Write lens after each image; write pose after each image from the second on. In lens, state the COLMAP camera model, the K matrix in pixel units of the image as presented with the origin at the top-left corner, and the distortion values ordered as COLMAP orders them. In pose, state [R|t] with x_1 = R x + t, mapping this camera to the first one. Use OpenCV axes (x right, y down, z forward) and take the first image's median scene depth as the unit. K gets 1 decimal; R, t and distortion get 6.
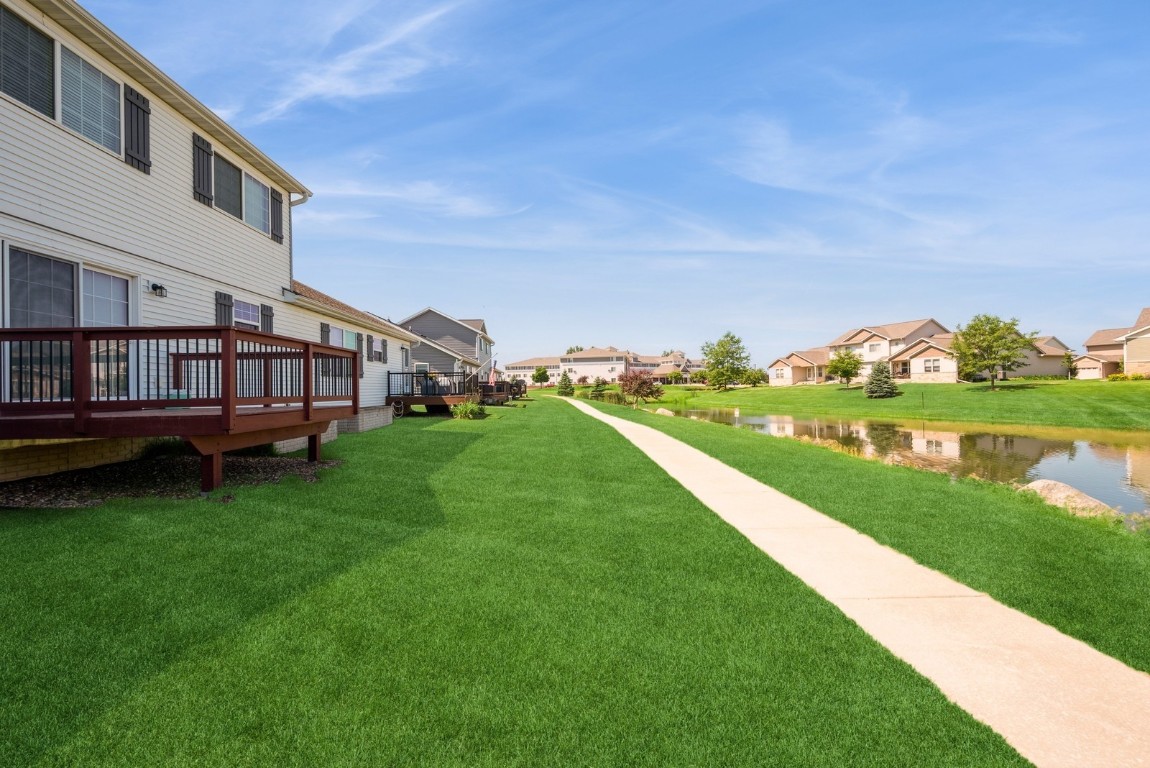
lens RADIAL K [[455.0, 0, 581.4], [0, 455.0, 387.2], [0, 0, 1]] dist [0.000938, 0.000116]
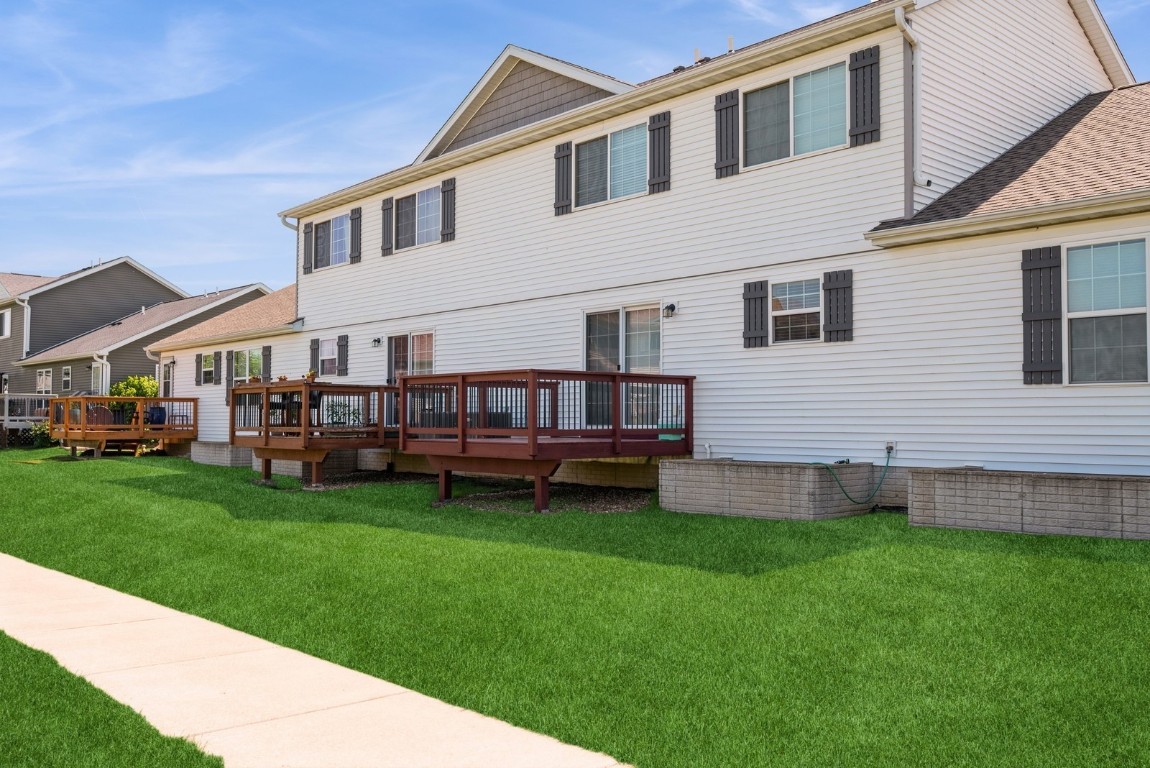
lens RADIAL K [[998.3, 0, 574.7], [0, 998.3, 388.2], [0, 0, 1]] dist [-0.004924, -0.003486]
pose [[-0.767517, 0.000329, -0.641029, 0.454695], [0.020057, 0.999523, -0.023501, -0.010873], [0.640715, -0.030894, -0.767157, 2.138107]]
